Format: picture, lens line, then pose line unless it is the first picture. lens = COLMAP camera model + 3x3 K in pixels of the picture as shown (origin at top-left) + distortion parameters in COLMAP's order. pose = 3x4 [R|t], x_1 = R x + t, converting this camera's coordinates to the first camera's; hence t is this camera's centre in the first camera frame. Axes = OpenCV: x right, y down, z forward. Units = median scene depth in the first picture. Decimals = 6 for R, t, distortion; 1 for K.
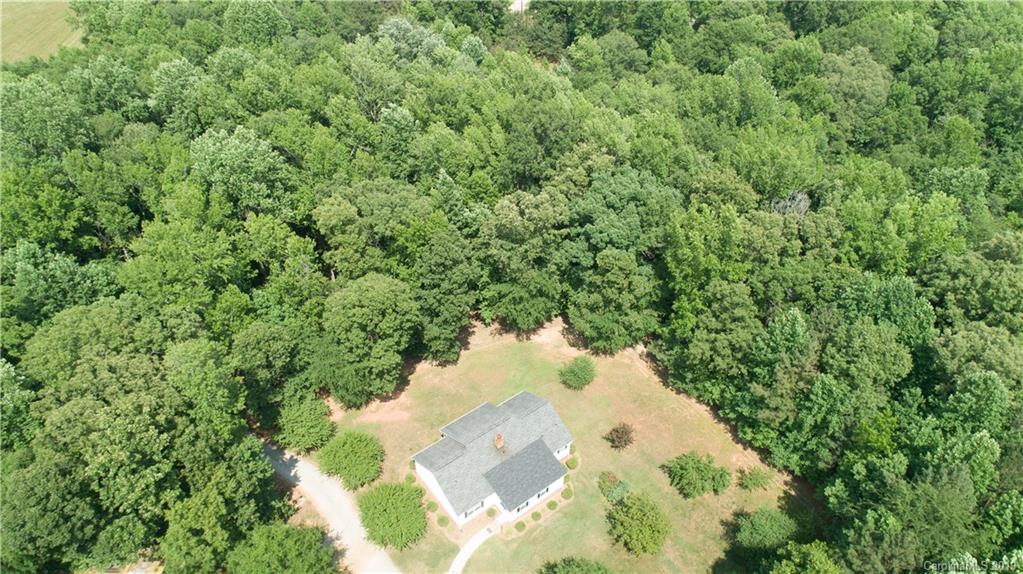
lens RADIAL K [[686.3, 0, 507.7], [0, 686.3, 284.6], [0, 0, 1]] dist [-0.024972, 0.009963]
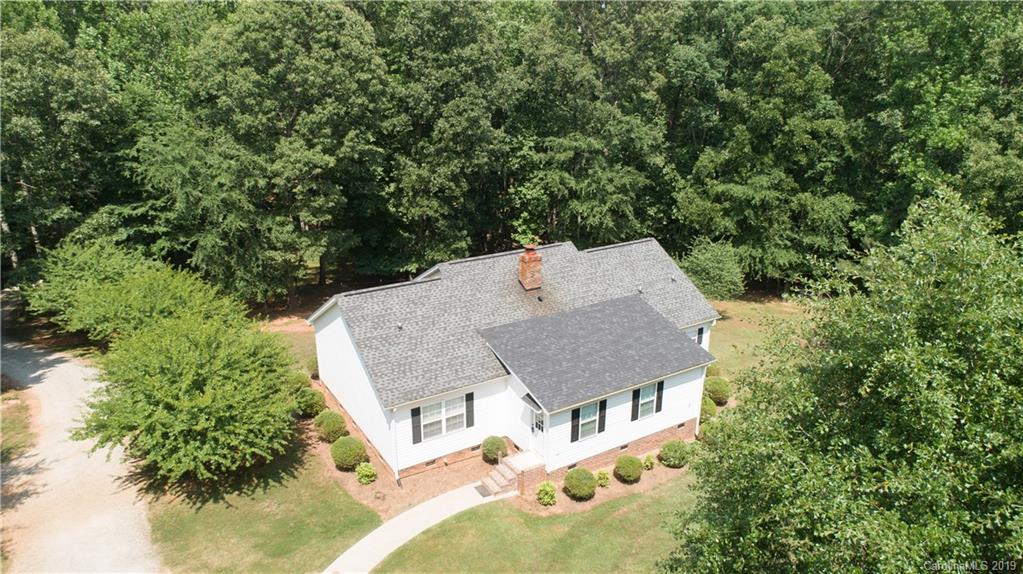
lens RADIAL K [[686.3, 0, 509.6], [0, 686.3, 282.6], [0, 0, 1]] dist [-0.024972, 0.009963]
pose [[0.995376, 0.028661, -0.091684, 0.012378], [-0.058524, 0.937799, -0.342209, 0.374938], [0.076173, 0.345992, 0.935140, 0.657209]]
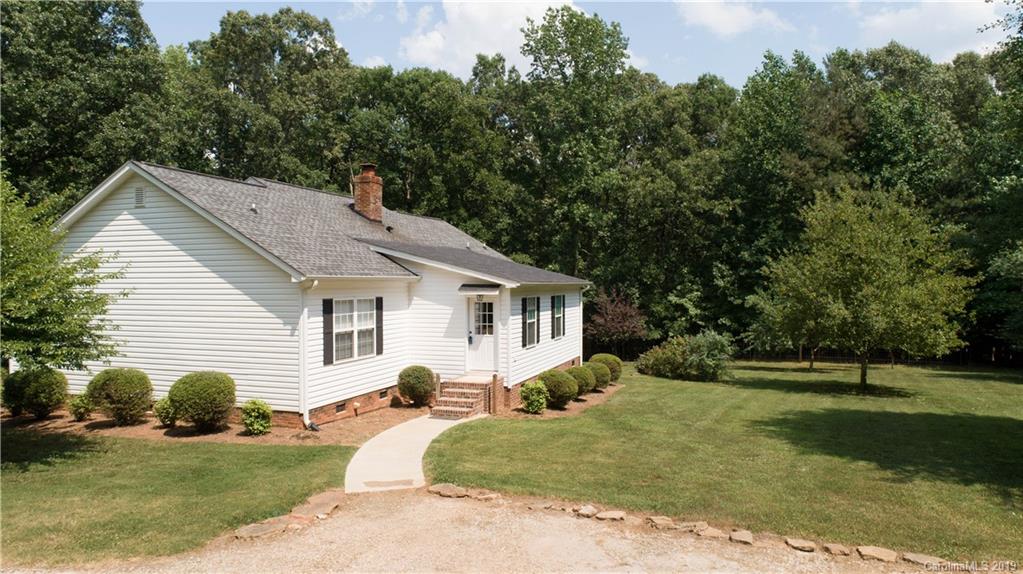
lens RADIAL K [[686.3, 0, 503.4], [0, 686.3, 286.1], [0, 0, 1]] dist [-0.024972, 0.009963]
pose [[0.837007, -0.009274, 0.547114, -0.126592], [0.351004, 0.776142, -0.523832, 0.442166], [-0.419780, 0.630490, 0.652891, 0.822620]]
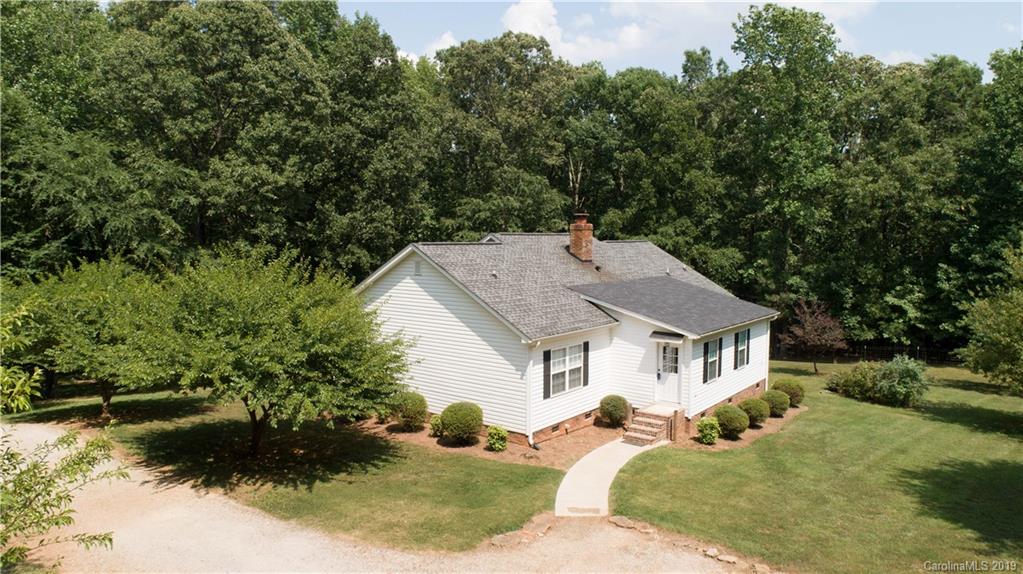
lens RADIAL K [[686.3, 0, 498.6], [0, 686.3, 286.7], [0, 0, 1]] dist [-0.024972, 0.009963]
pose [[0.967549, -0.020346, 0.251864, -0.145903], [0.160489, 0.819372, -0.550339, 0.447163], [-0.195173, 0.572901, 0.796048, 0.751814]]
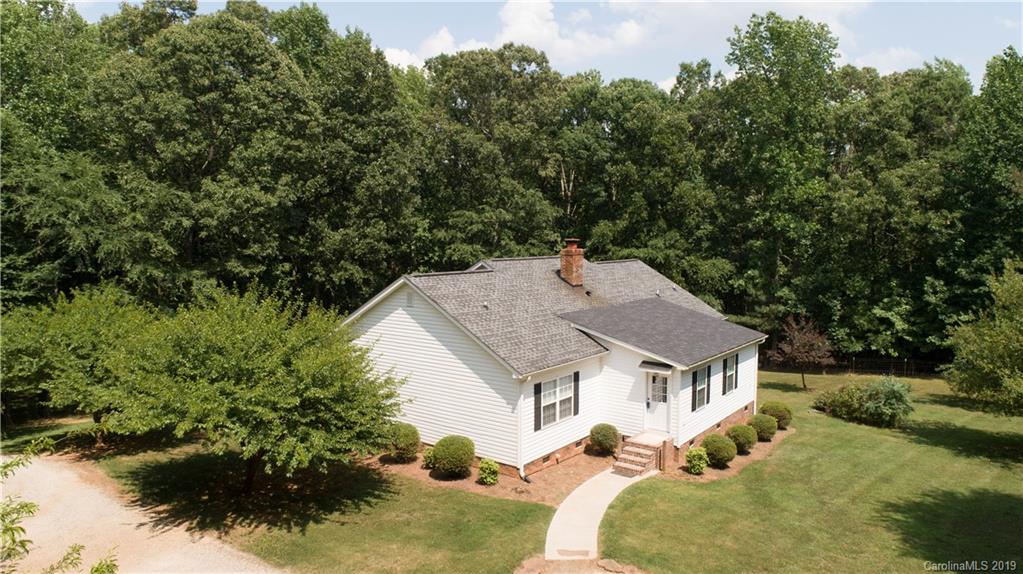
lens RADIAL K [[686.3, 0, 499.1], [0, 686.3, 285.6], [0, 0, 1]] dist [-0.024972, 0.009963]
pose [[0.964772, -0.024114, 0.261982, -0.145573], [0.168895, 0.820270, -0.546471, 0.437136], [-0.201718, 0.571467, 0.795446, 0.740615]]
